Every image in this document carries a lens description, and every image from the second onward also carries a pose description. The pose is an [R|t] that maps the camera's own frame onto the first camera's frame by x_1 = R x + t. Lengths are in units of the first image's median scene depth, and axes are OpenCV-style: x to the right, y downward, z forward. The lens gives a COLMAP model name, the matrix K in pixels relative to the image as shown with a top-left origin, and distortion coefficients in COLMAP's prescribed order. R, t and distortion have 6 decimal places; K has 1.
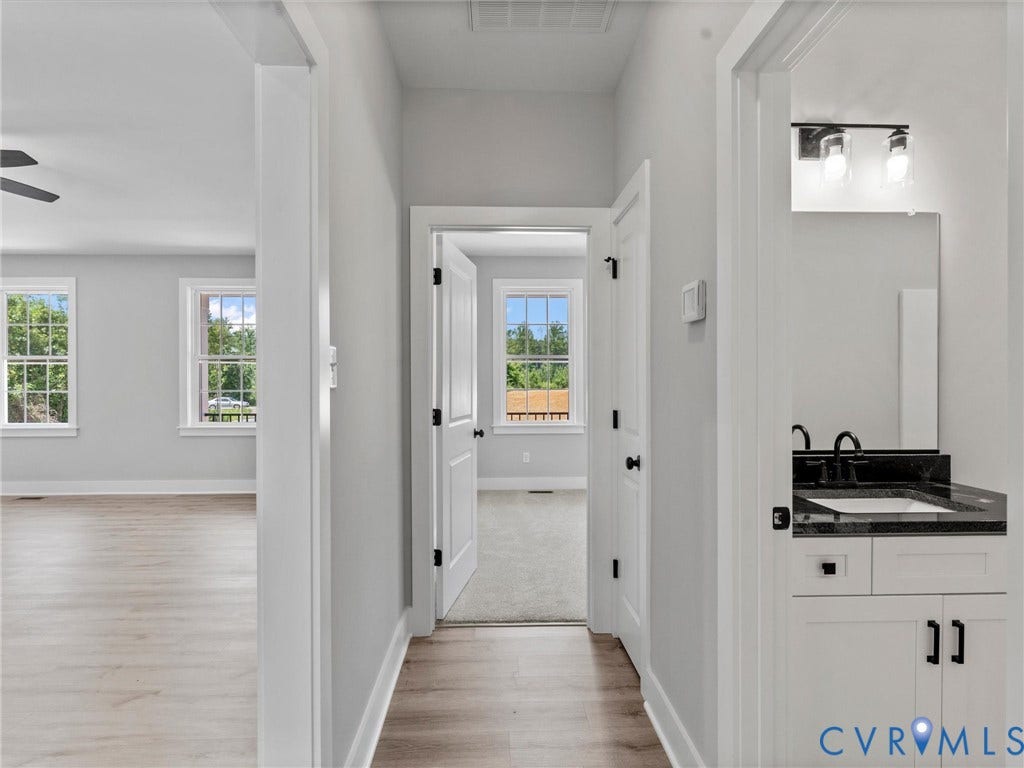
lens RADIAL K [[456.3, 0, 508.2], [0, 456.3, 386.5], [0, 0, 1]] dist [0.000459, 0.000183]
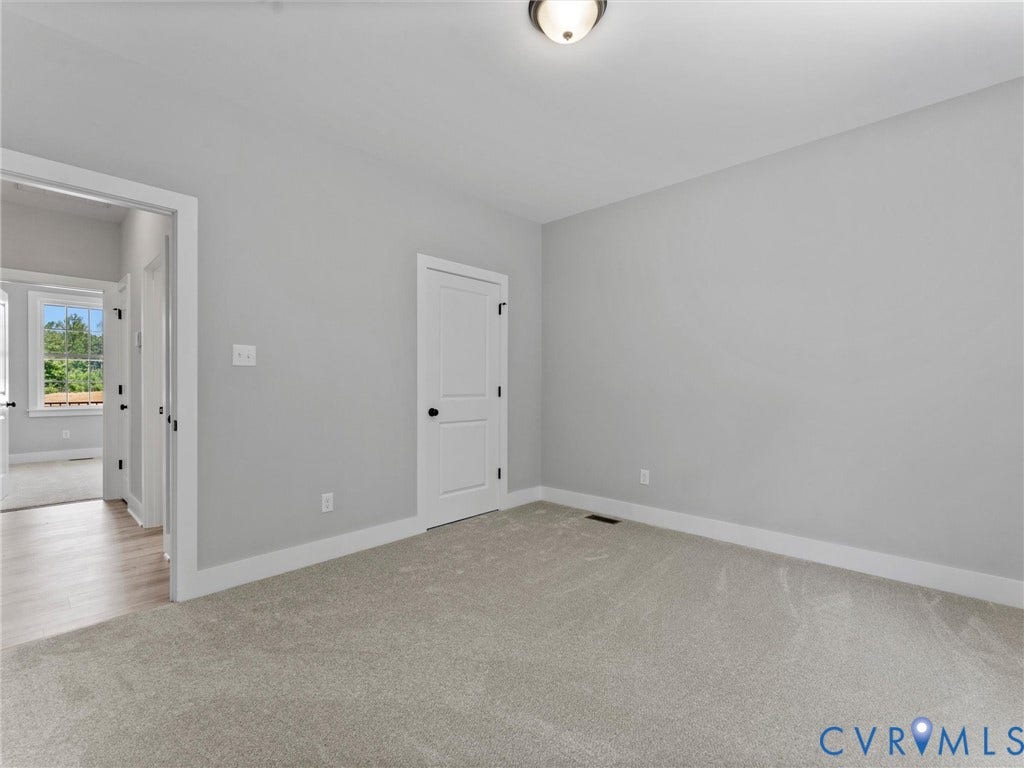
lens RADIAL K [[456.3, 0, 508.2], [0, 456.3, 386.5], [0, 0, 1]] dist [0.000459, 0.000183]
pose [[0.706523, 0.000404, 0.707690, 0.010196], [0.009033, 0.999913, -0.009590, 0.045731], [-0.707633, 0.013168, 0.706458, -0.790538]]
